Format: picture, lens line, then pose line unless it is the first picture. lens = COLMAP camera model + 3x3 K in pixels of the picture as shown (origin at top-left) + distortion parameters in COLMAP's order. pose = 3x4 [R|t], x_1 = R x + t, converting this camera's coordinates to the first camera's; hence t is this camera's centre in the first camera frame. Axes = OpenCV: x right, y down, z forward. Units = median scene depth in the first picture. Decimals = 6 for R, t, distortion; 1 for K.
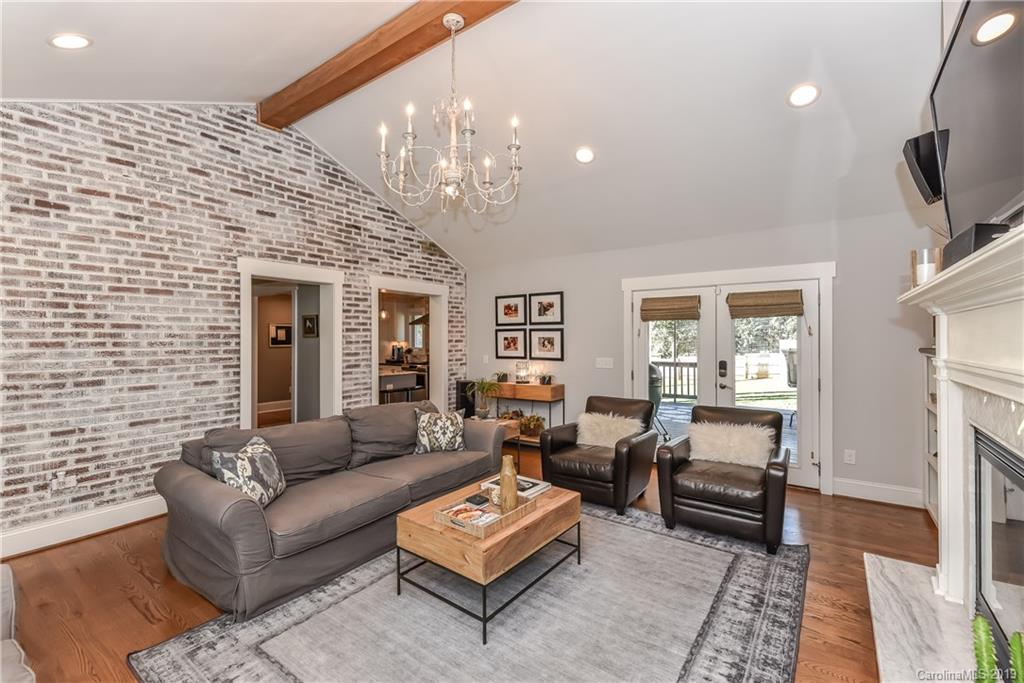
lens RADIAL K [[443.4, 0, 510.2], [0, 443.4, 334.4], [0, 0, 1]] dist [0.006719, -0.000100]
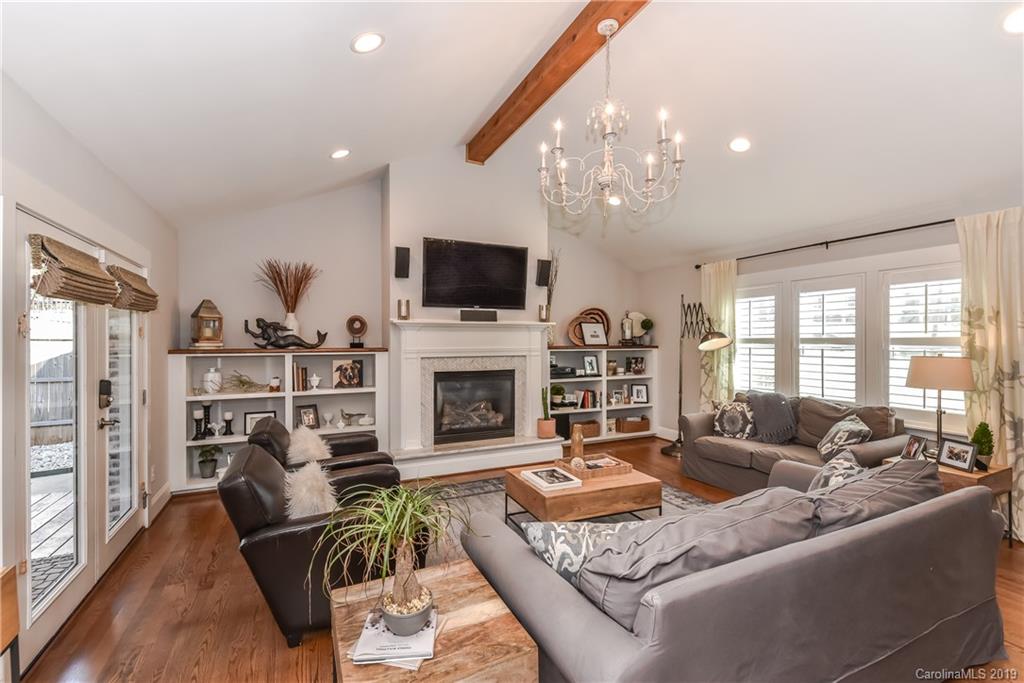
lens RADIAL K [[443.4, 0, 509.5], [0, 443.4, 343.0], [0, 0, 1]] dist [0.006719, -0.000100]
pose [[-0.875757, 0.000404, 0.482753, -0.258476], [-0.001270, 0.999994, -0.003140, 0.012618], [-0.482751, -0.003363, -0.875751, 1.231082]]
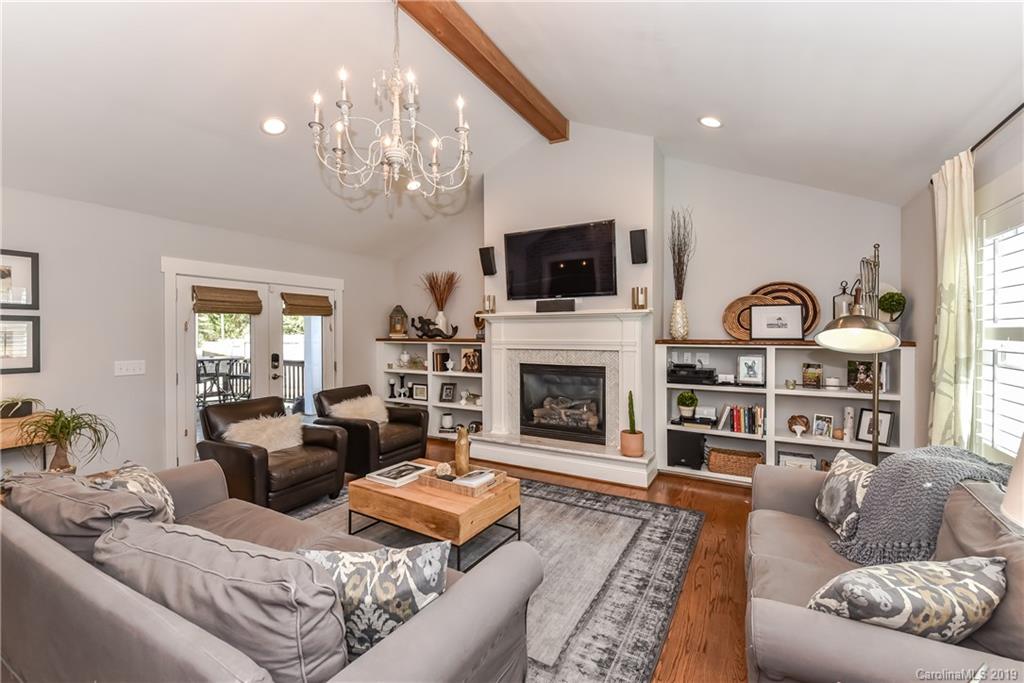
lens RADIAL K [[443.4, 0, 514.7], [0, 443.4, 336.8], [0, 0, 1]] dist [0.006719, -0.000100]
pose [[-0.109128, -0.008600, 0.993990, -0.656260], [-0.006230, 0.999949, 0.007968, 0.005935], [-0.994008, -0.005323, -0.109176, 0.528305]]
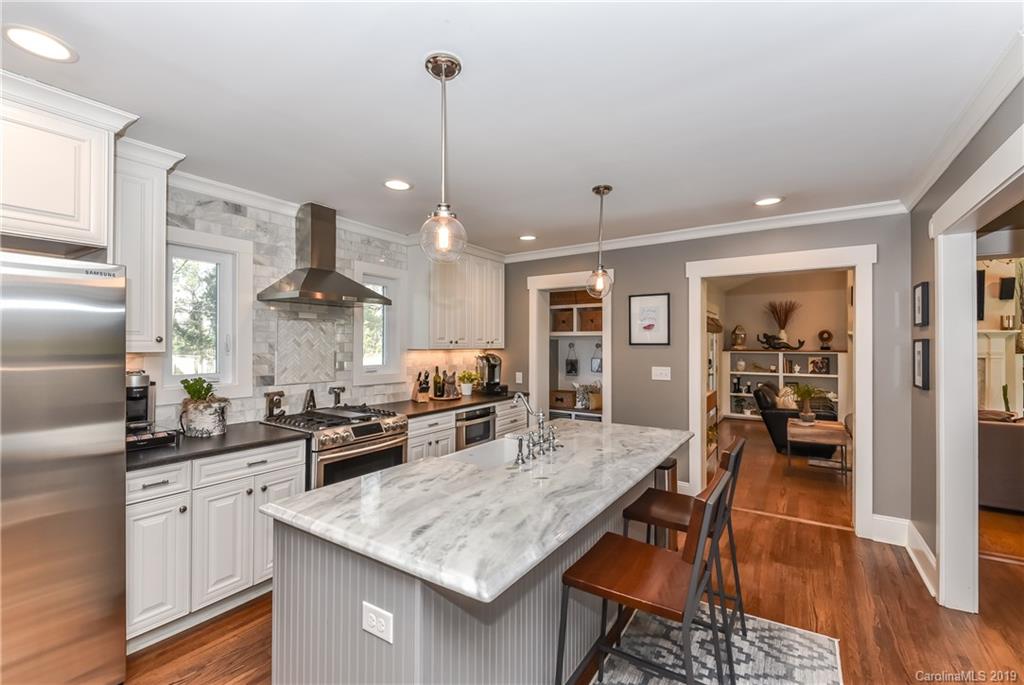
lens RADIAL K [[435.6, 0, 509.9], [0, 435.6, 341.0], [0, 0, 1]] dist [-0.004603, -0.000926]
pose [[-0.031778, 0.012529, 0.999416, -1.054170], [-0.013331, 0.999827, -0.012958, 0.024834], [-0.999406, -0.013735, -0.031606, 1.742075]]
